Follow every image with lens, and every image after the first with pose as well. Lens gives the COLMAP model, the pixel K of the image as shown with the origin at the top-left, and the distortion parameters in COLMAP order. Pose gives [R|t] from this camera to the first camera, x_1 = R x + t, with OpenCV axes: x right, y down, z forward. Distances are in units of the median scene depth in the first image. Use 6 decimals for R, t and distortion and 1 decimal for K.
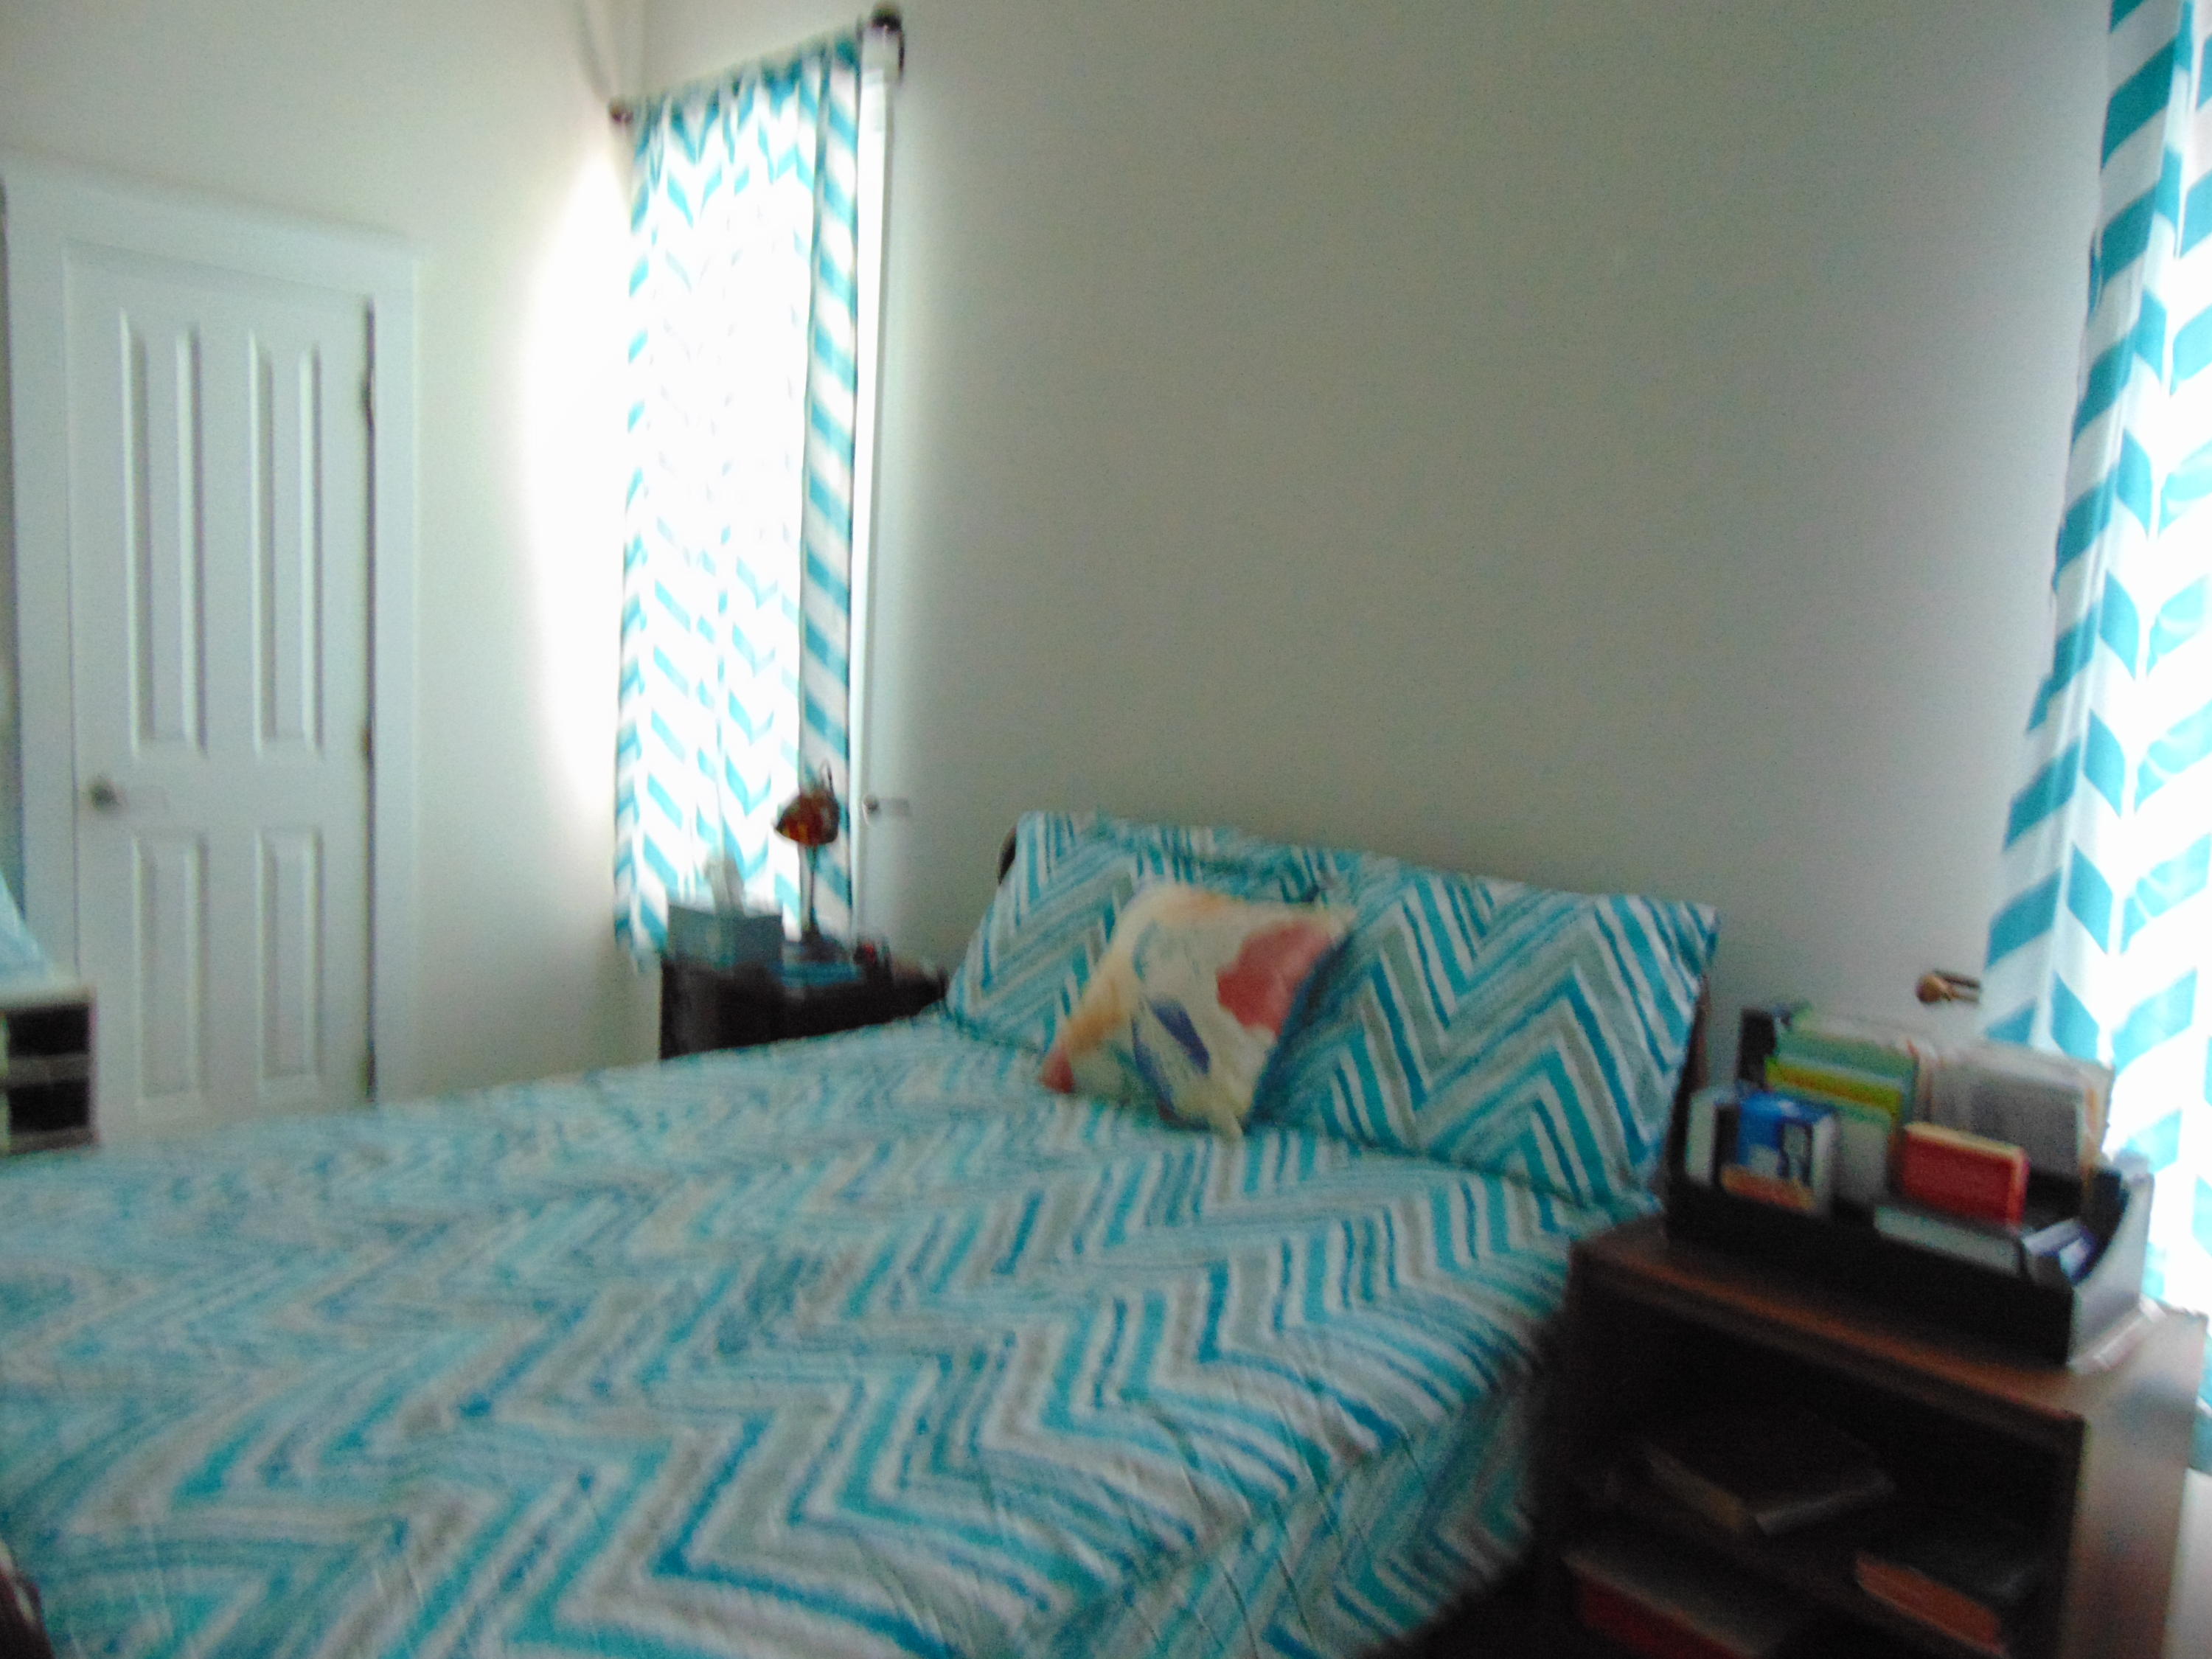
lens RADIAL K [[1673.8, 0, 1106.0], [0, 1673.8, 829.5], [0, 0, 1]] dist [0.005013, 0.073458]
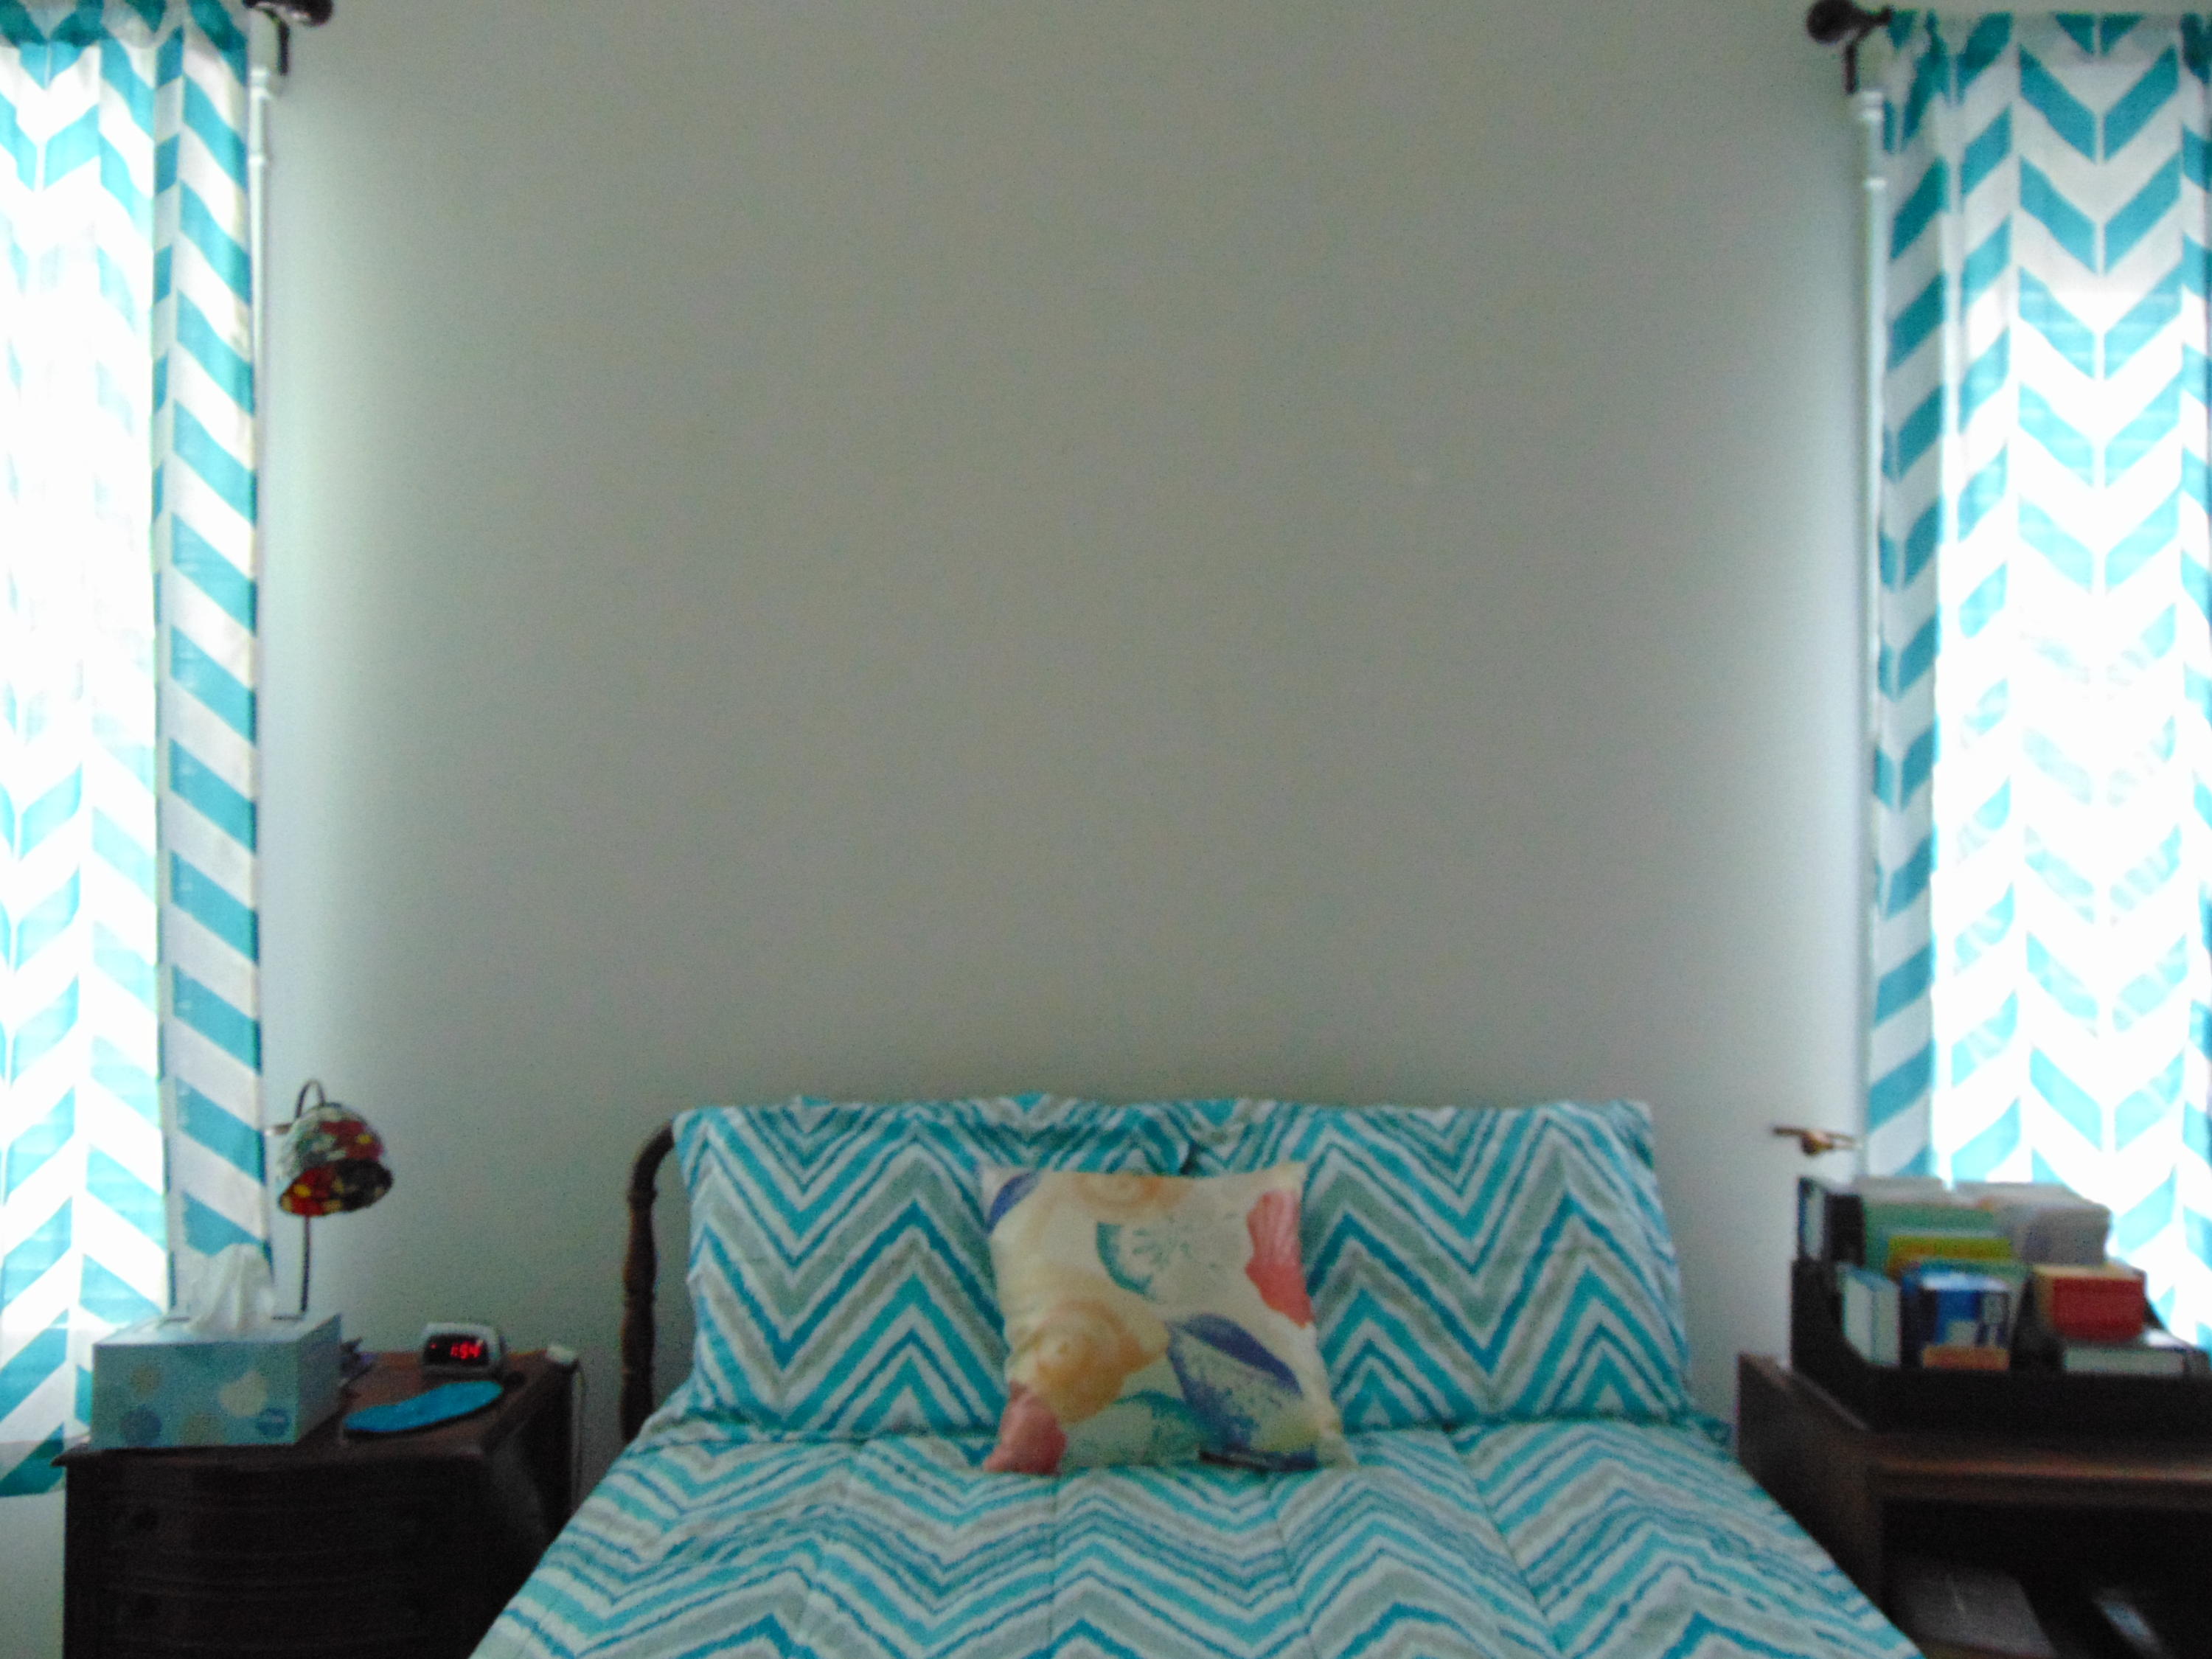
lens RADIAL K [[1673.8, 0, 1106.0], [0, 1673.8, 829.5], [0, 0, 1]] dist [0.005013, 0.073458]
pose [[0.704422, -0.029477, 0.709169, -0.599020], [0.108086, 0.991940, -0.066131, -0.087427], [-0.701504, 0.123236, 0.701930, 0.460408]]
